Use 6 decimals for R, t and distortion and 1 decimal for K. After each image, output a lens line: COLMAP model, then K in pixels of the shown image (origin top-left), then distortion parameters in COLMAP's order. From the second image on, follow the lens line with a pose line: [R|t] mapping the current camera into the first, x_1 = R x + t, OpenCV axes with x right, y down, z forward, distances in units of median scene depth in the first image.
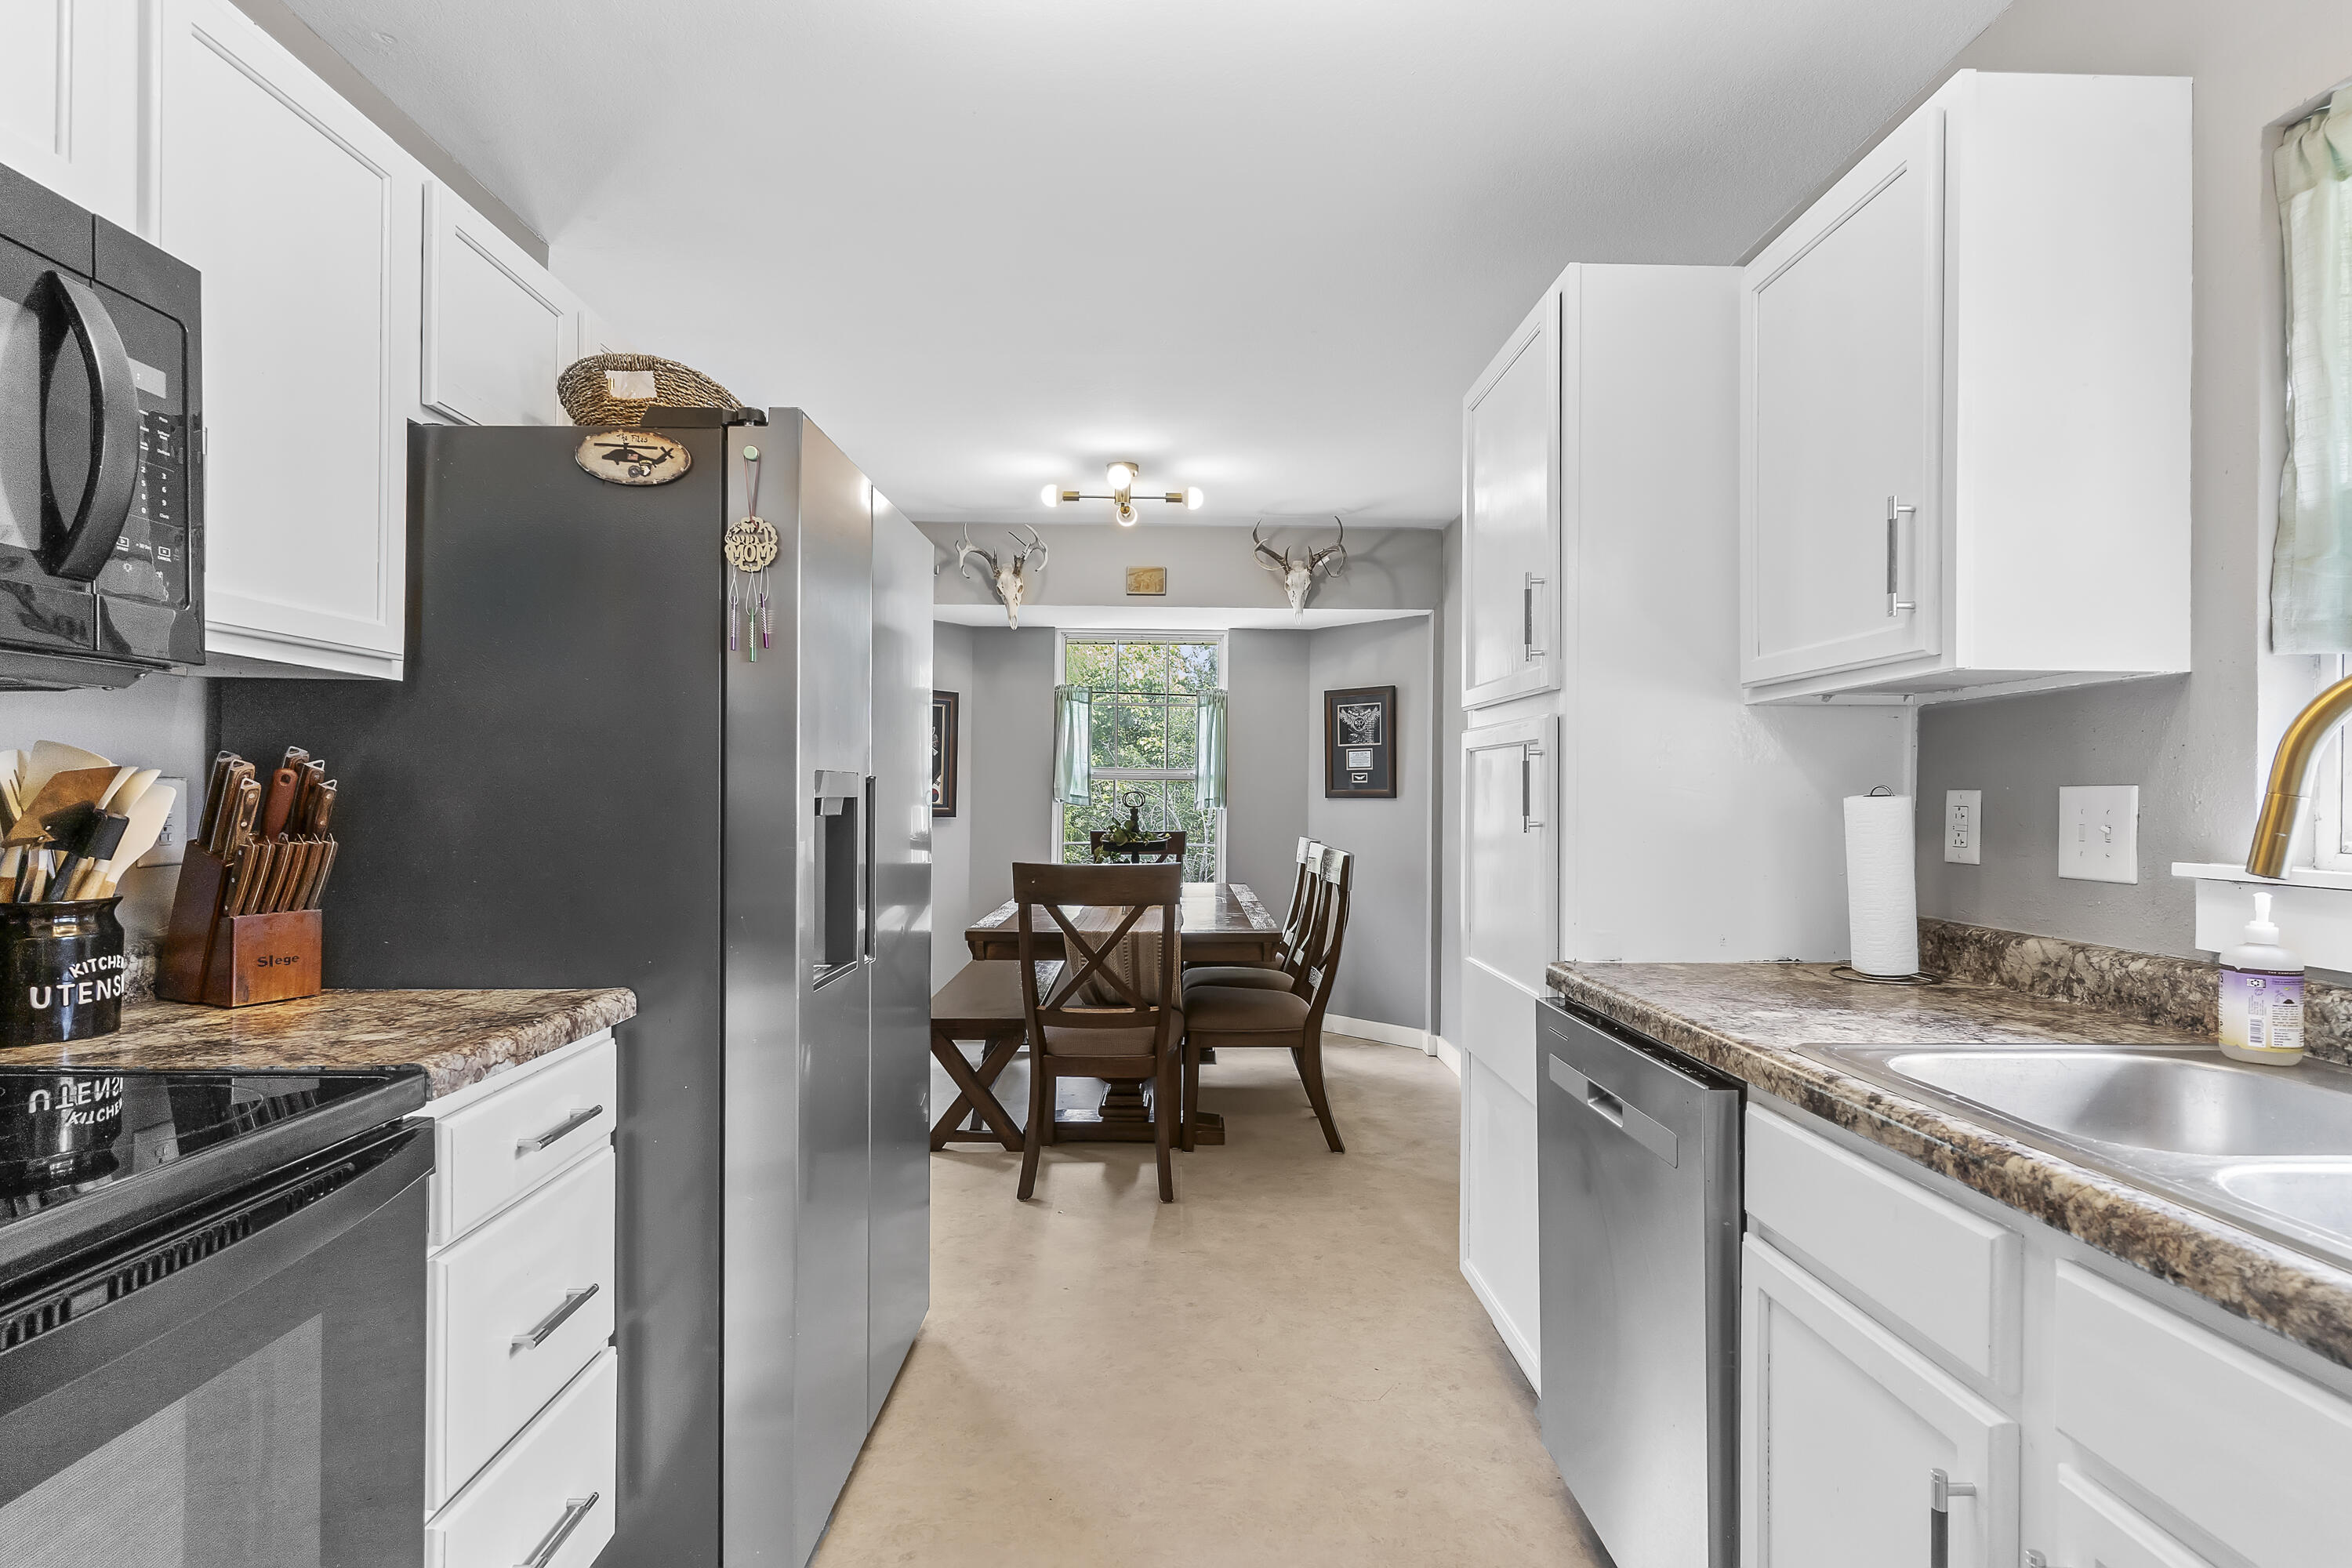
lens RADIAL K [[1131.6, 0, 1179.6], [0, 1131.6, 791.4], [0, 0, 1]] dist [0.000533, -0.000416]
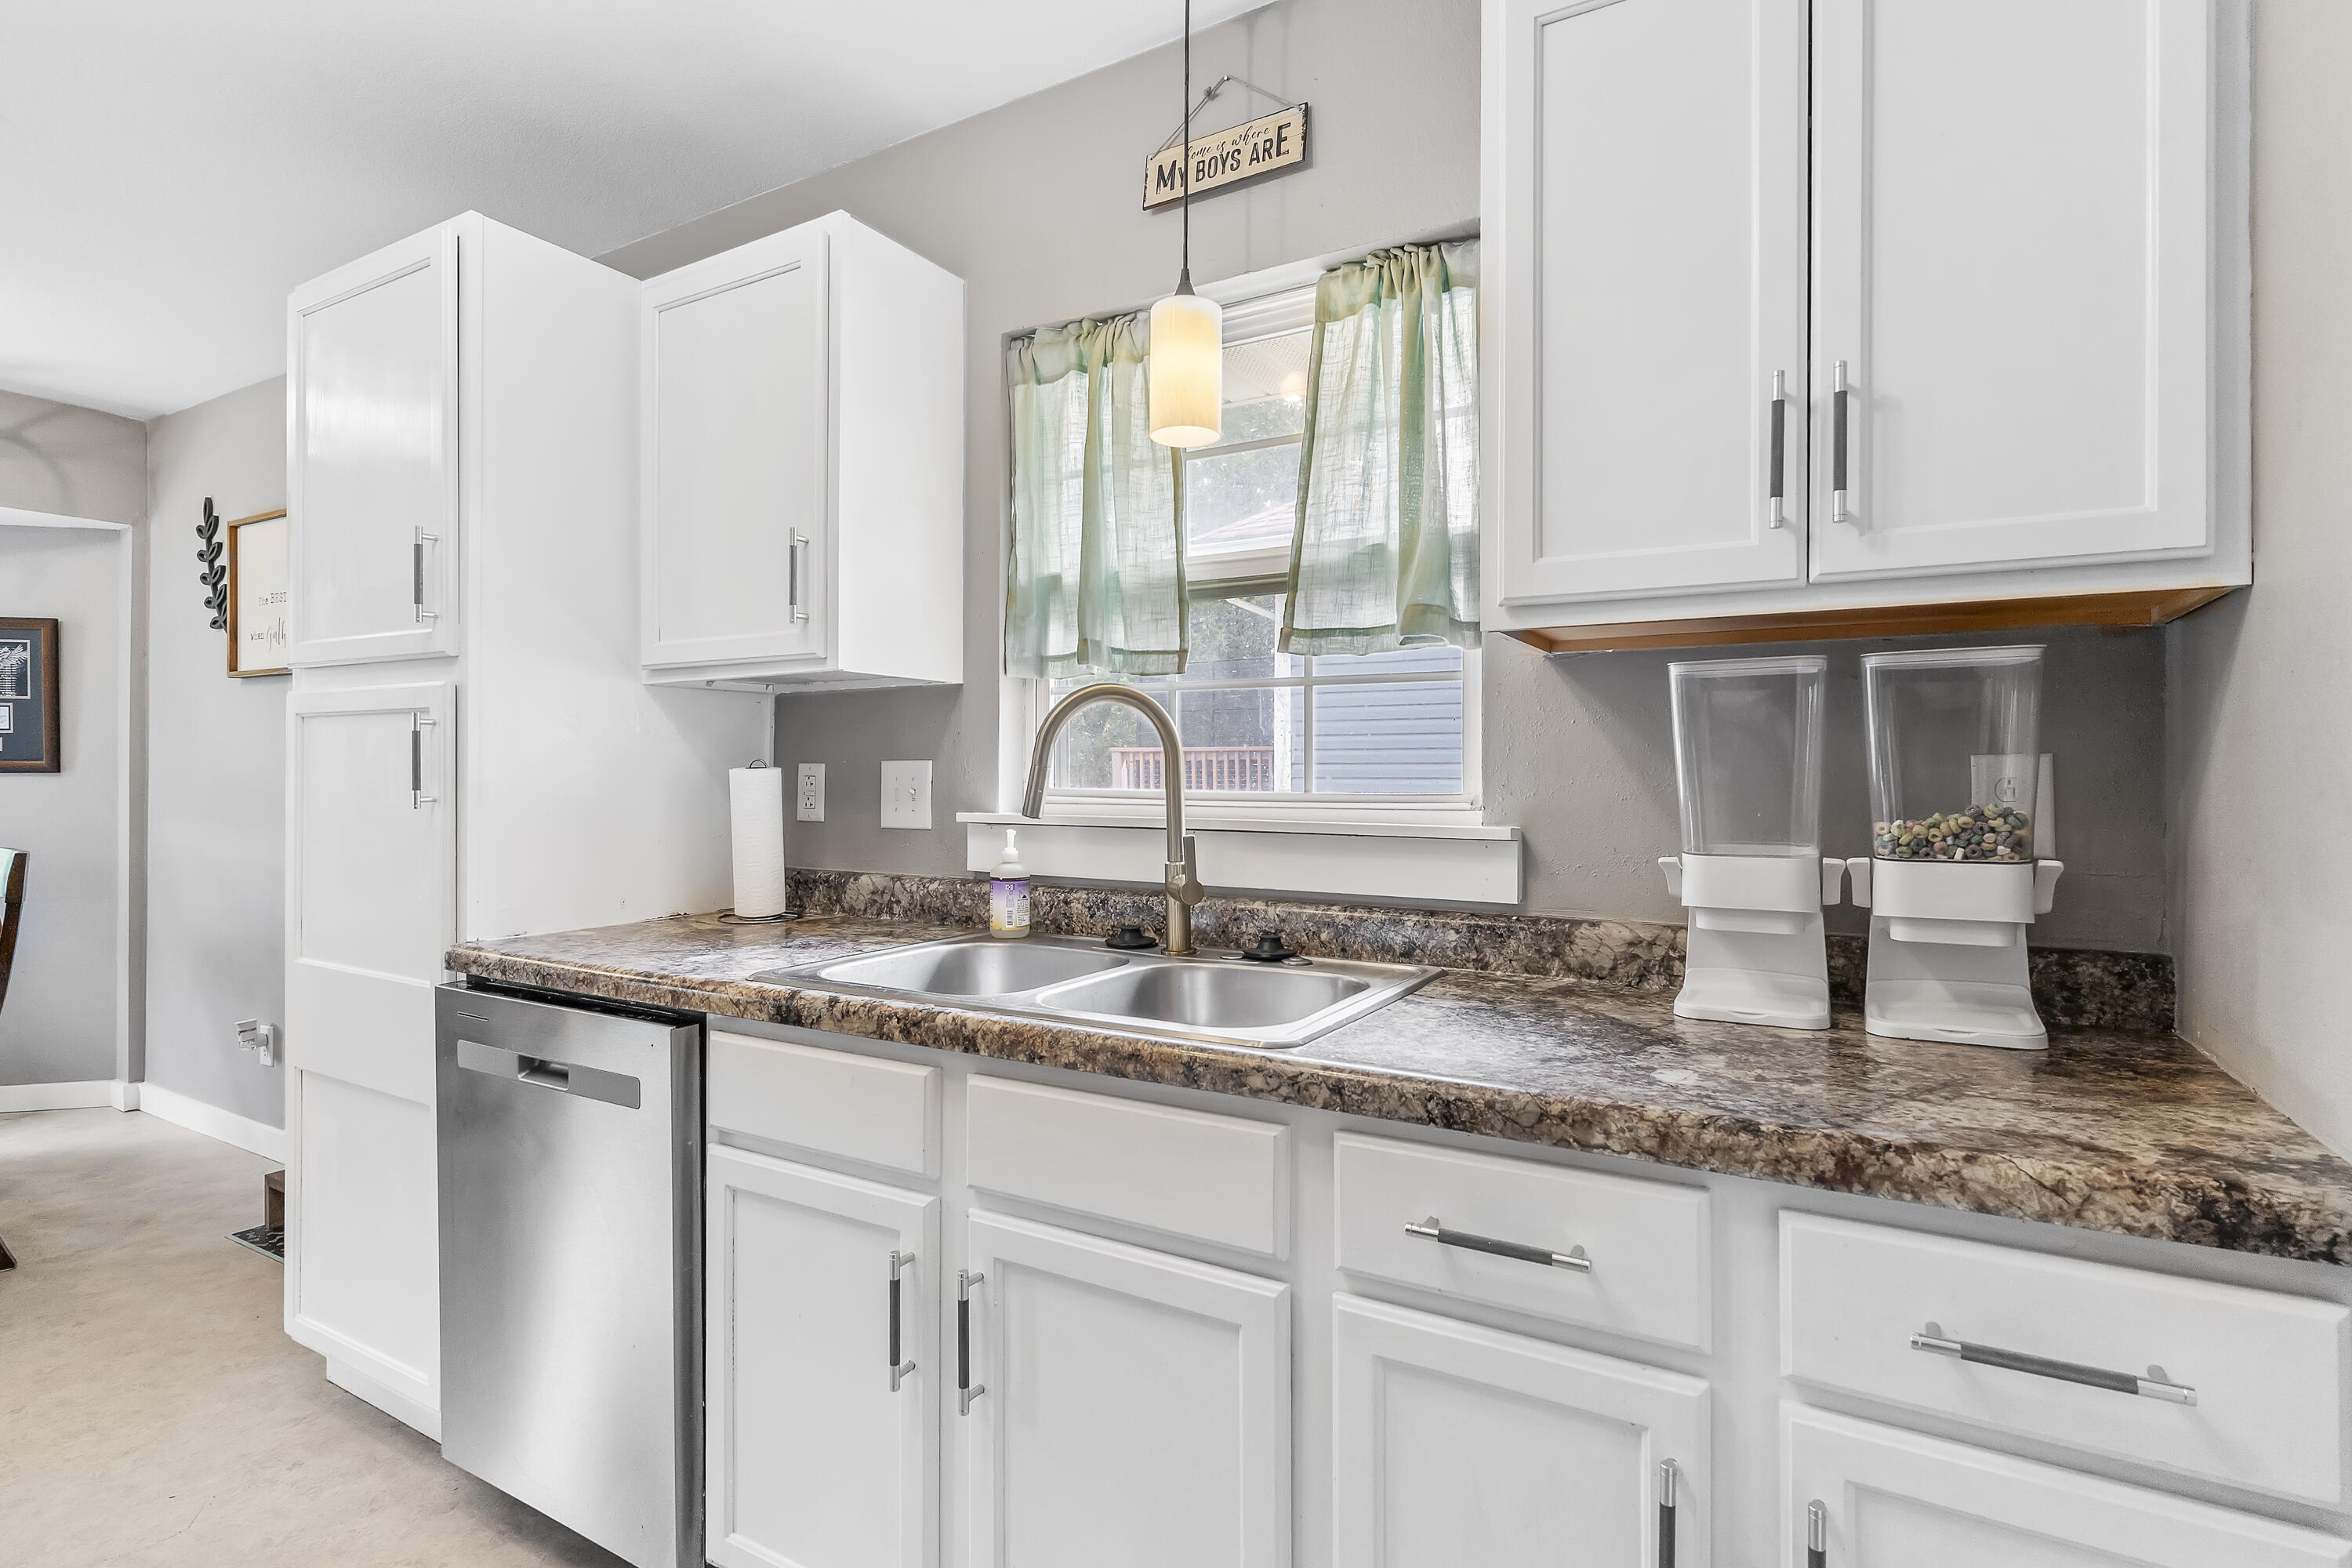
lens RADIAL K [[1152.2, 0, 1177.6], [0, 1152.2, 769.3], [0, 0, 1]] dist [0.000728, 0.000797]
pose [[0.524798, -0.003323, 0.851220, -0.228495], [-0.000825, 0.999990, 0.004412, -0.000435], [-0.851226, -0.003018, 0.524790, -0.025927]]
